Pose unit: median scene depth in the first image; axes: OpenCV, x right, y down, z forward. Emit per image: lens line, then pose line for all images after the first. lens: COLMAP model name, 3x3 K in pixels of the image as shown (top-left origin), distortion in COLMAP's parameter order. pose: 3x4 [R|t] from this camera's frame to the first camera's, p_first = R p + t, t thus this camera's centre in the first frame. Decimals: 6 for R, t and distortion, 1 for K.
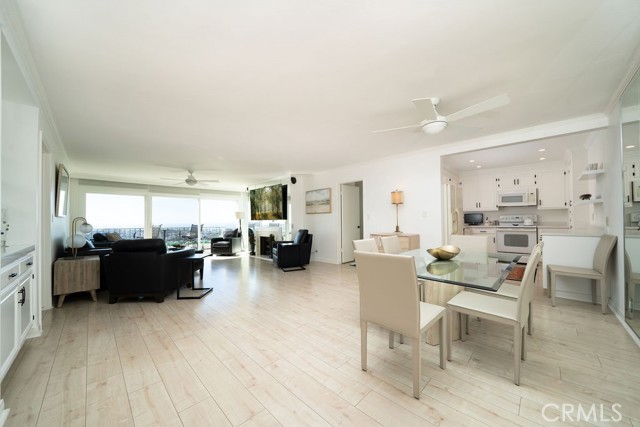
lens RADIAL K [[224.6, 0, 320.0], [0, 224.6, 213.5], [0, 0, 1]] dist [-0.022862, 0.000080]
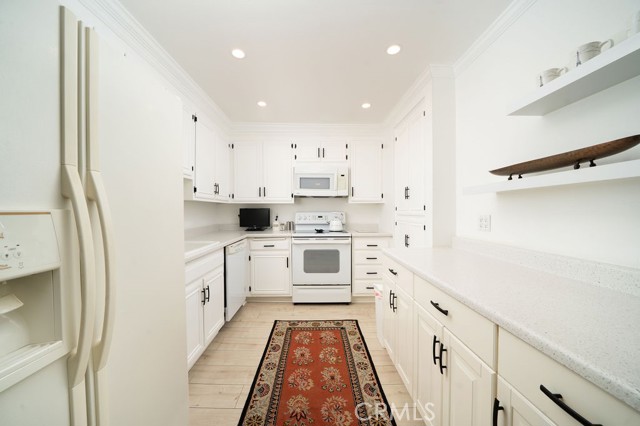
lens RADIAL K [[224.6, 0, 320.0], [0, 224.6, 213.0], [0, 0, 1]] dist [-0.022862, 0.000080]
pose [[0.687013, -0.002635, 0.726641, 0.490957], [-0.018641, 0.999600, 0.021249, -0.003721], [-0.726406, -0.028144, 0.686689, 0.627450]]
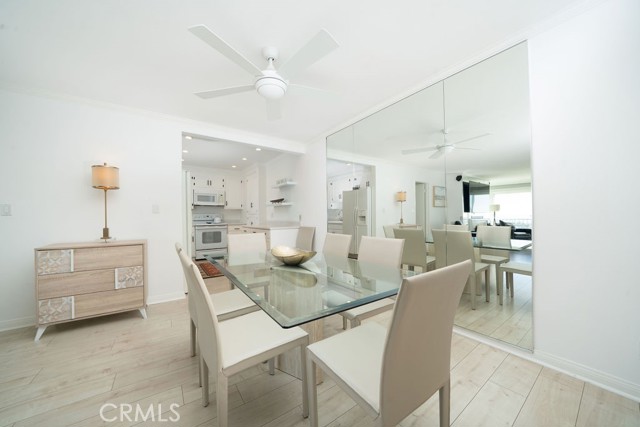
lens RADIAL K [[224.6, 0, 320.0], [0, 224.6, 213.5], [0, 0, 1]] dist [-0.022862, 0.000080]
pose [[0.164749, 0.020742, 0.986117, -0.084375], [-0.014883, 0.999717, -0.018542, 0.017631], [-0.986223, -0.011622, 0.165011, 0.302255]]
